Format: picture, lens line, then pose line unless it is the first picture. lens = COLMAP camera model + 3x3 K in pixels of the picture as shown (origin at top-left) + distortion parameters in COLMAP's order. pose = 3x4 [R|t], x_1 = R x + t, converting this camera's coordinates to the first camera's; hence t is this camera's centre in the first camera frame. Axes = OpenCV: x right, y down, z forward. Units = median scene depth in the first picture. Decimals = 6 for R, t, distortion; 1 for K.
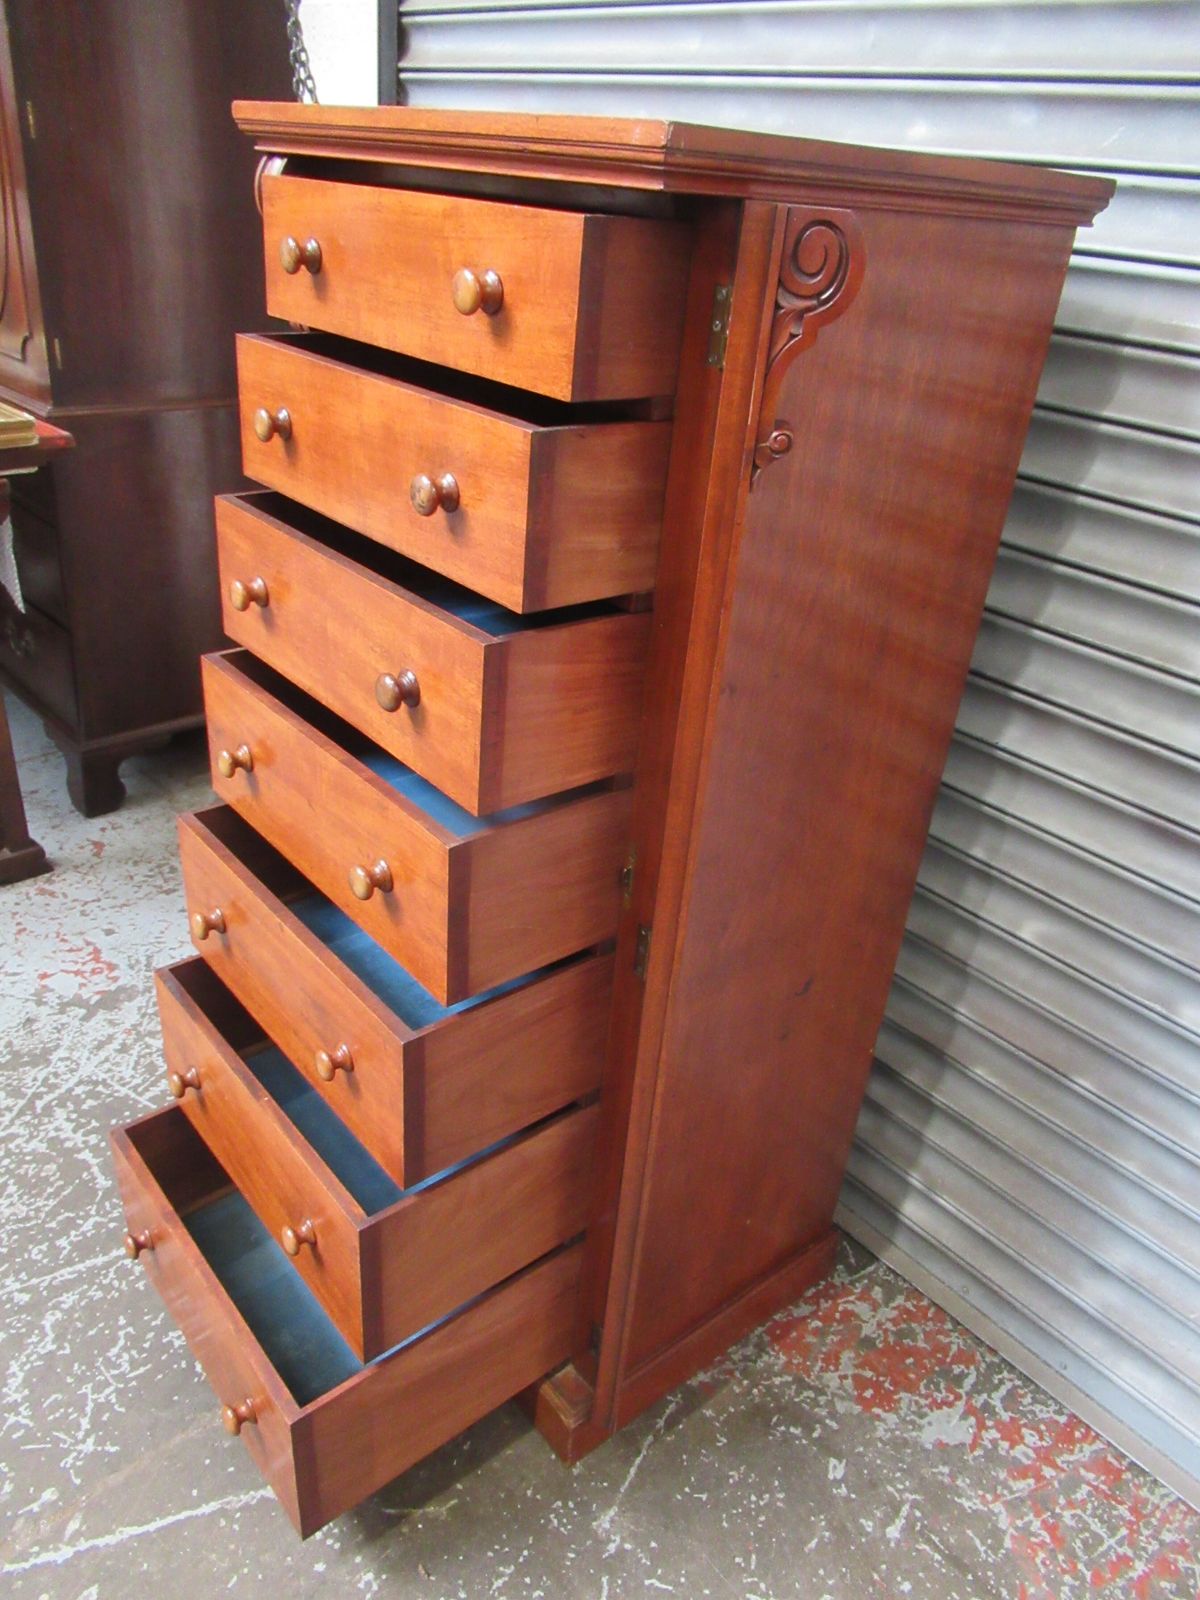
lens RADIAL K [[1194.0, 0, 591.8], [0, 1194.0, 778.6], [0, 0, 1]] dist [0.002576, -0.003166]
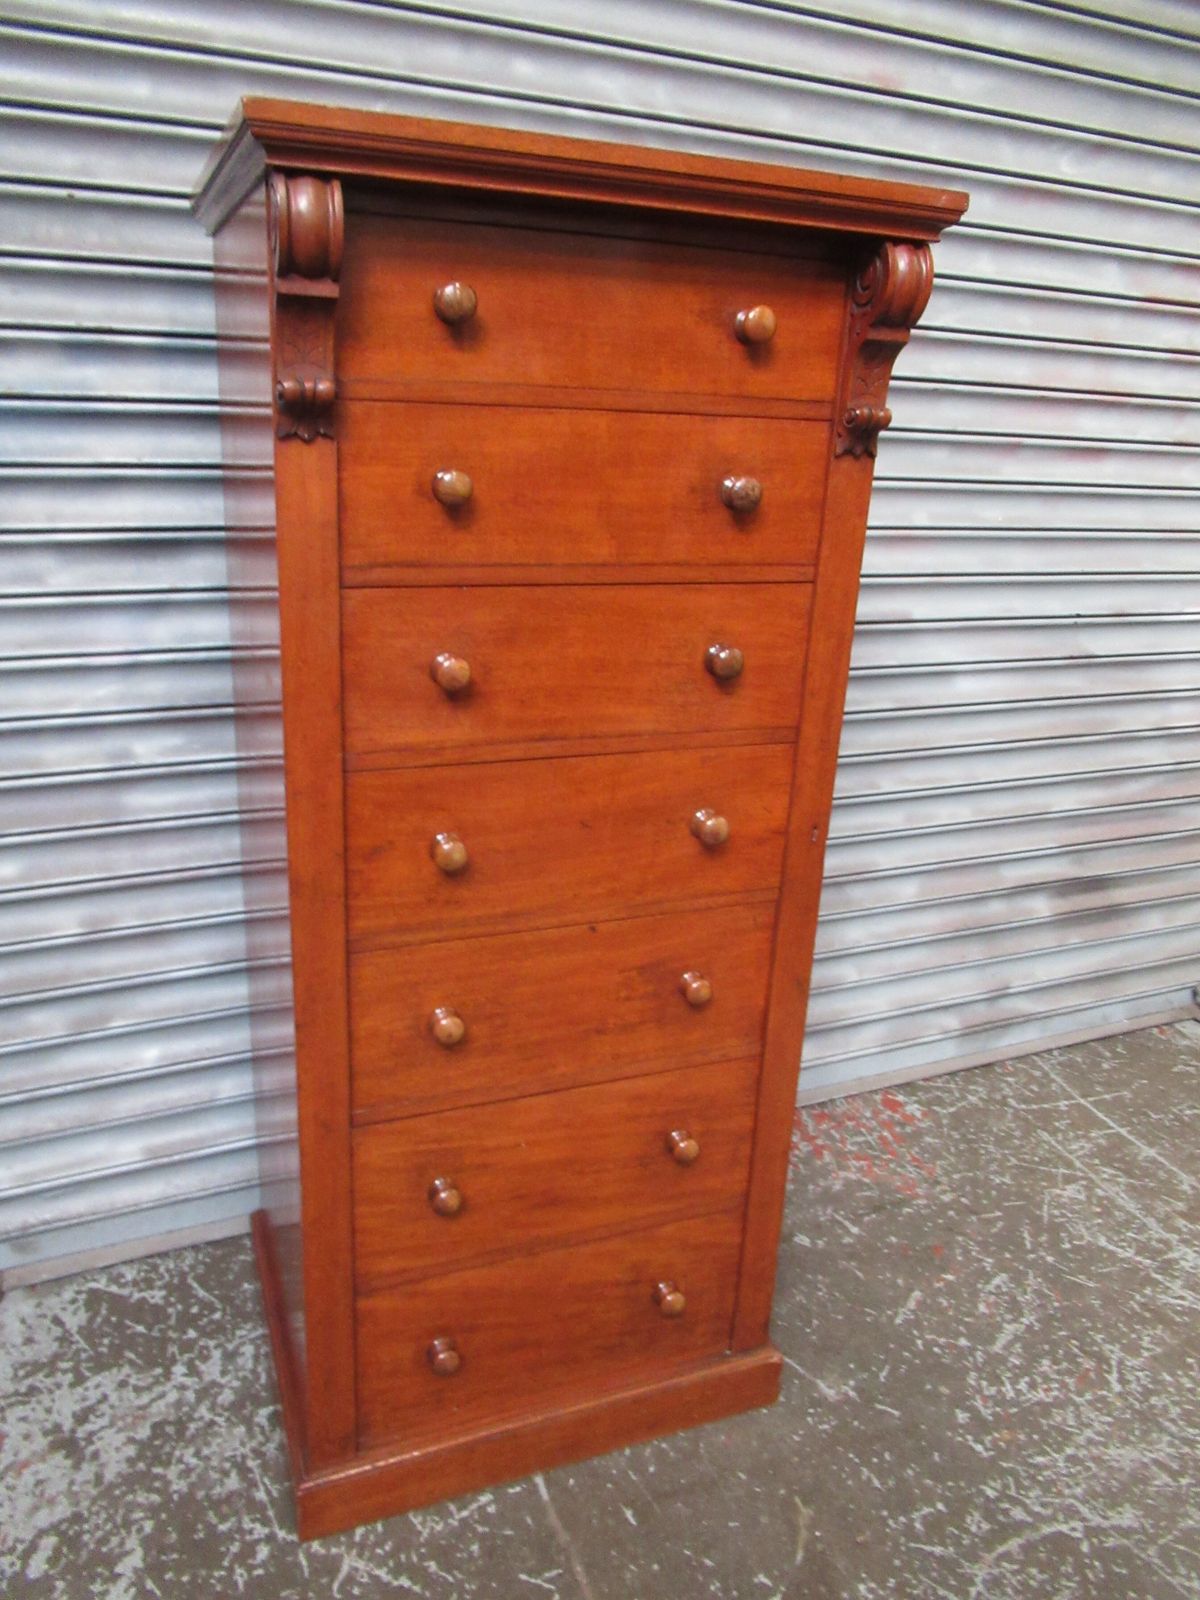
lens RADIAL K [[1194.0, 0, 591.2], [0, 1194.0, 779.1], [0, 0, 1]] dist [0.002576, -0.003166]
pose [[0.313108, -0.356638, 0.880212, -0.794531], [0.418513, 0.883785, 0.209213, -0.208694], [-0.852532, 0.302874, 0.425978, 0.498265]]
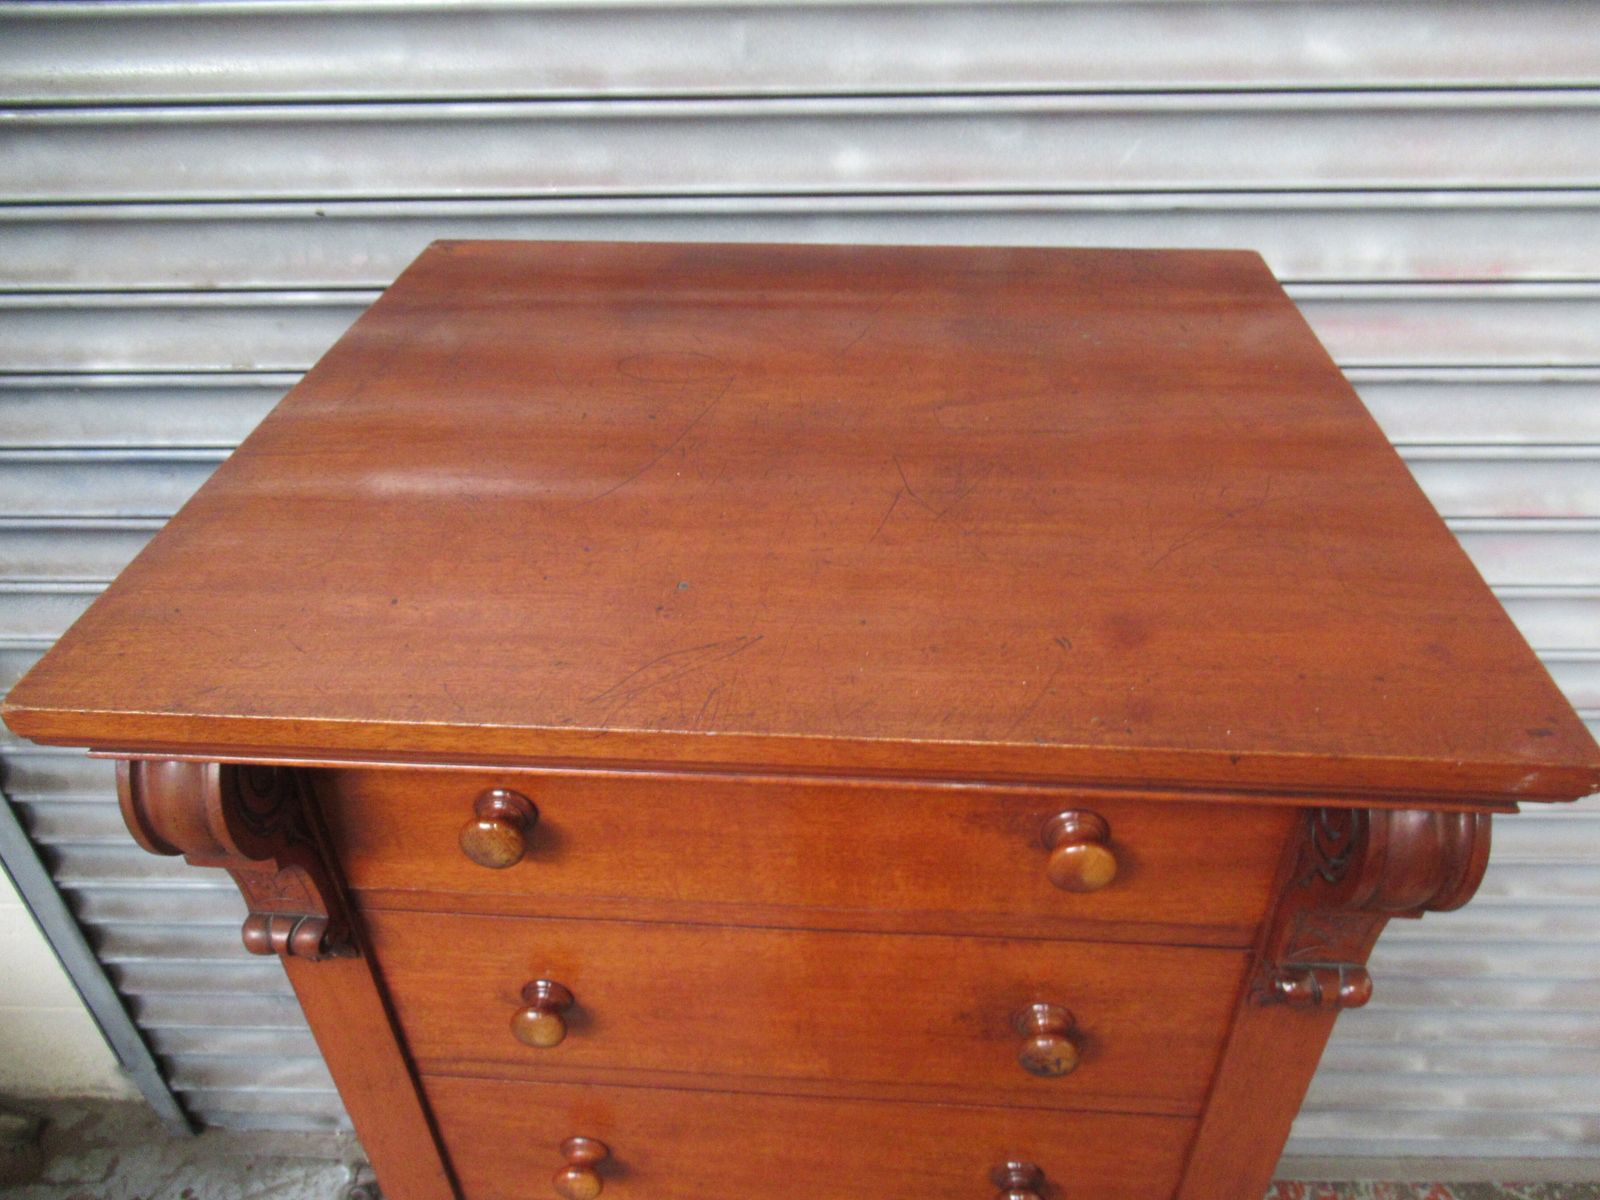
lens RADIAL K [[1194.0, 0, 779.7], [0, 1194.0, 583.5], [0, 0, 1]] dist [0.002576, -0.003166]
pose [[0.689856, -0.496551, 0.526817, -0.240699], [0.406660, 0.867835, 0.285465, -0.482416], [-0.598938, 0.017305, 0.800608, 0.390741]]
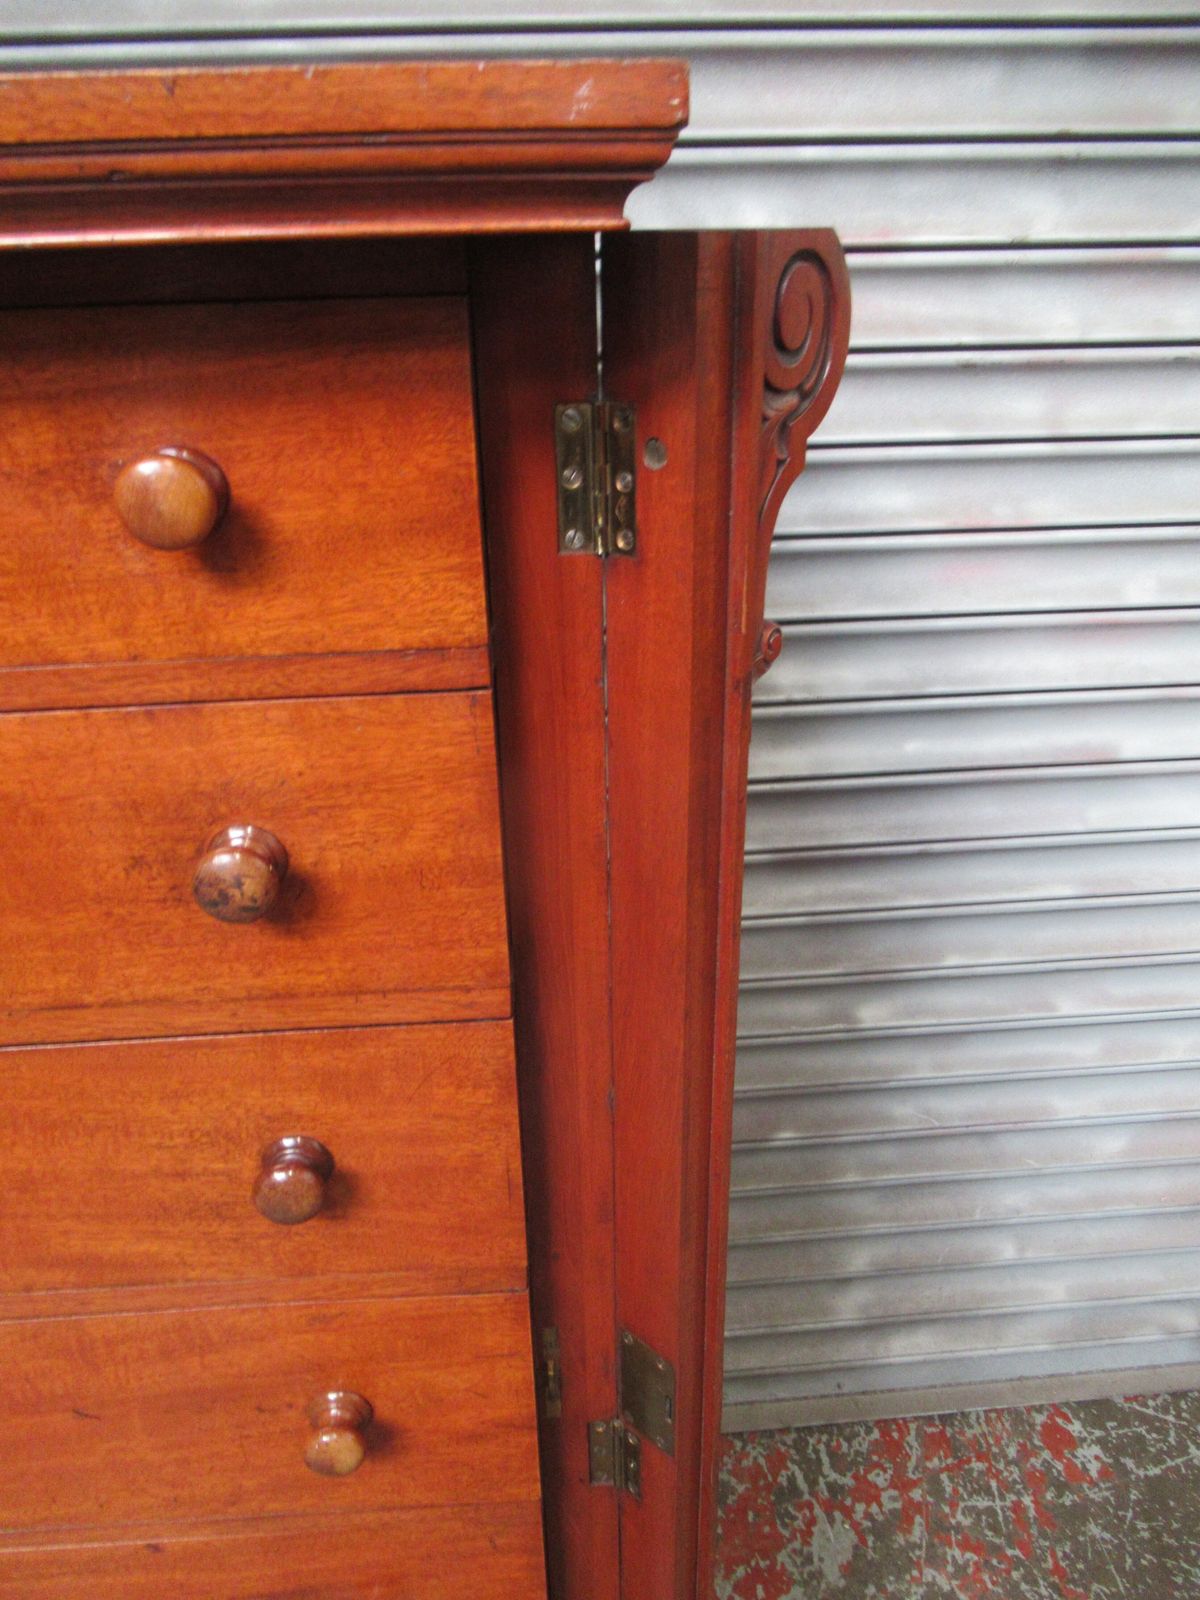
lens RADIAL K [[1194.0, 0, 588.7], [0, 1194.0, 783.2], [0, 0, 1]] dist [0.002576, -0.003166]
pose [[0.601017, -0.430747, 0.673228, -0.174606], [0.430287, 0.884233, 0.181618, -0.210621], [-0.673522, 0.180525, 0.716784, 0.387837]]
